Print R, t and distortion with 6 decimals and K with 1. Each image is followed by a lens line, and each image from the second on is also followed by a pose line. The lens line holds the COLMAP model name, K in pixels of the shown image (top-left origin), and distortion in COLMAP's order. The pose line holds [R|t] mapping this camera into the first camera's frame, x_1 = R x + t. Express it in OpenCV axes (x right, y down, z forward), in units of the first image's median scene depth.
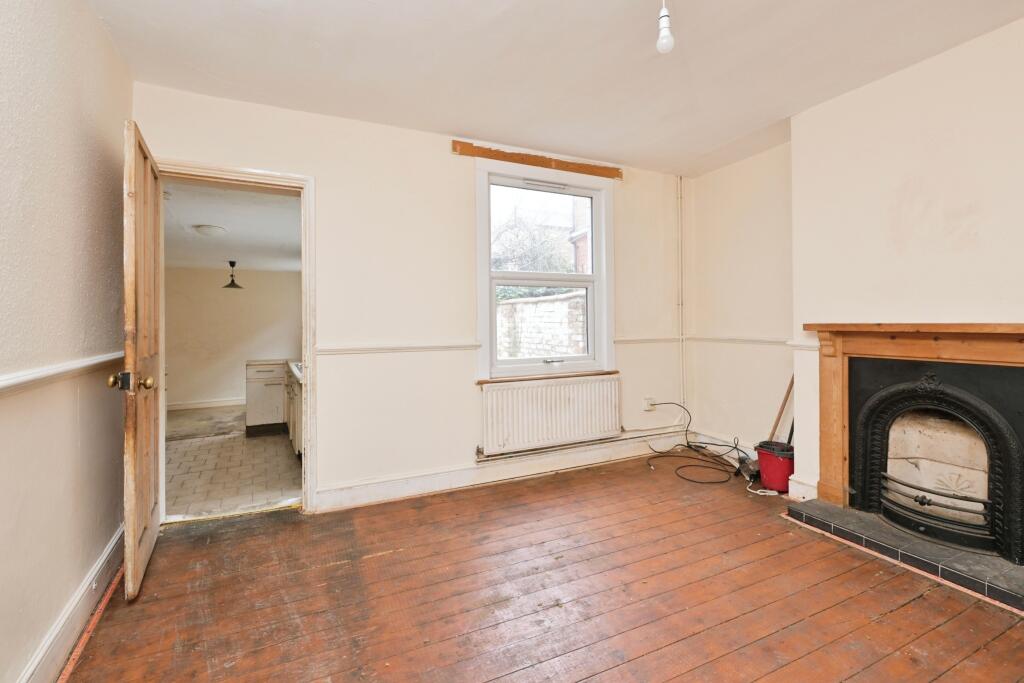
lens RADIAL K [[484.3, 0, 532.0], [0, 484.3, 312.4], [0, 0, 1]] dist [0.006041, 0.000337]
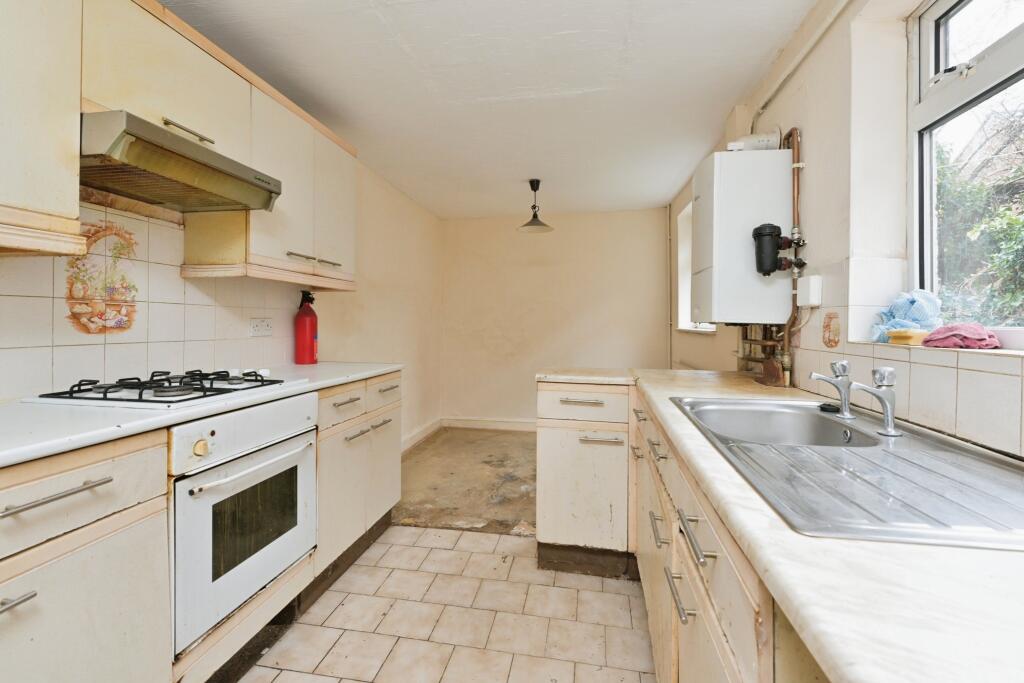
lens RADIAL K [[446.2, 0, 508.2], [0, 446.2, 317.4], [0, 0, 1]] dist [0.000786, -0.000713]
pose [[0.768667, 0.004378, -0.639634, -0.319029], [-0.003106, 0.999990, 0.003112, 0.048640], [0.639642, -0.000406, 0.768673, 0.596954]]
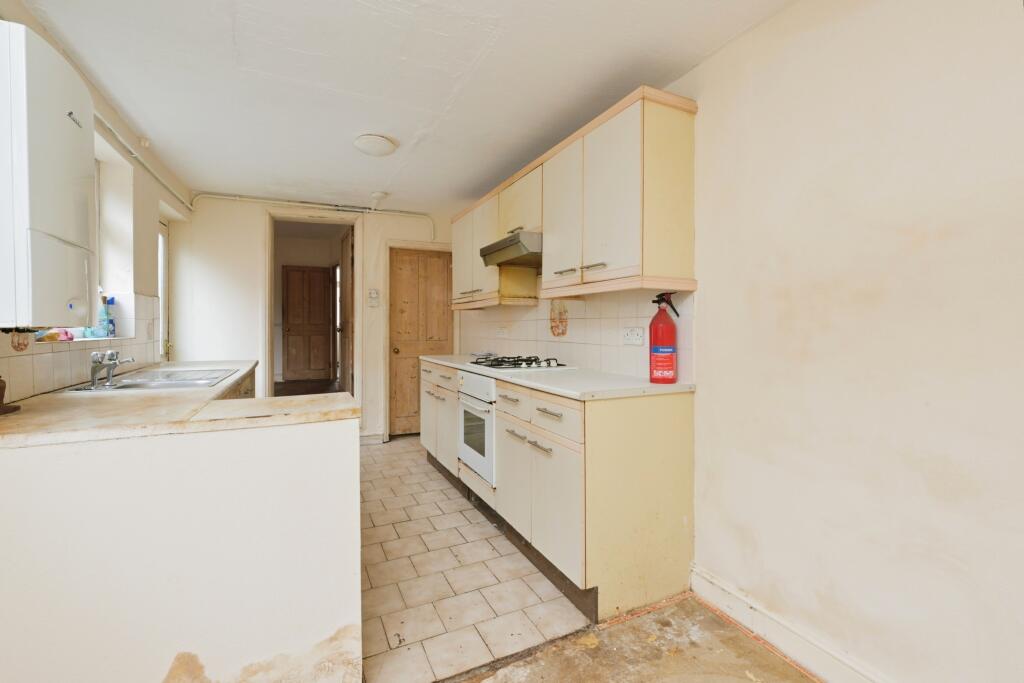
lens RADIAL K [[446.2, 0, 512.6], [0, 446.2, 335.9], [0, 0, 1]] dist [0.000786, -0.000713]
pose [[-0.998534, -0.000355, 0.054119, -0.586111], [0.000040, 0.999973, 0.007300, 0.054148], [-0.054120, 0.007292, -0.998508, 1.058199]]
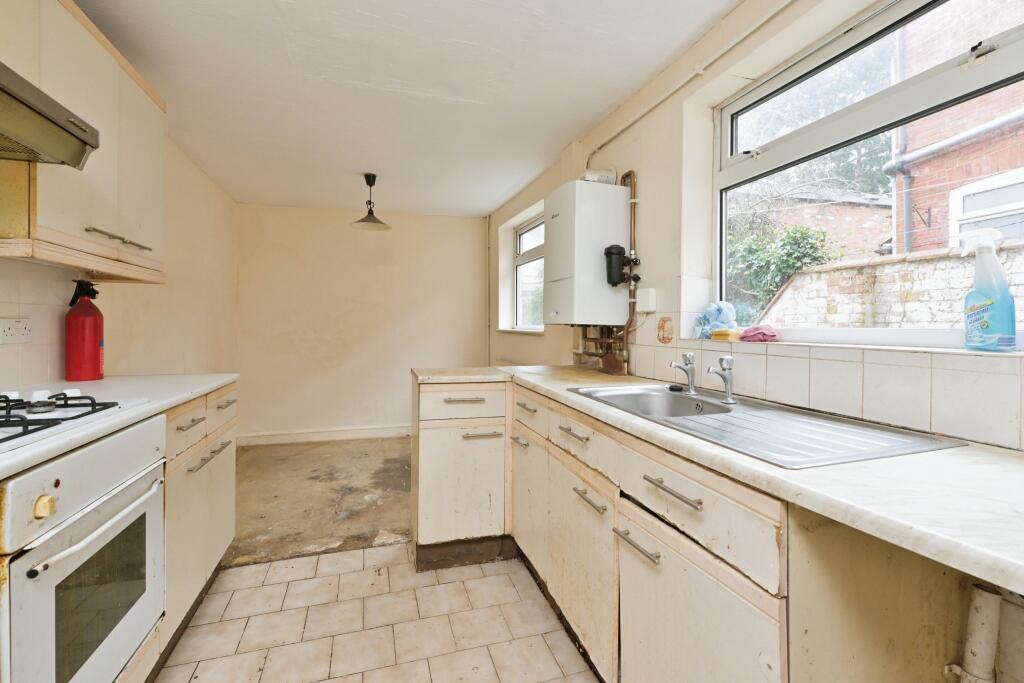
lens RADIAL K [[446.2, 0, 505.0], [0, 446.2, 321.8], [0, 0, 1]] dist [0.000786, -0.000713]
pose [[0.978090, 0.011838, -0.207845, -0.376114], [-0.010567, 0.999918, 0.007224, 0.048646], [0.207913, -0.004869, 0.978135, 0.563269]]
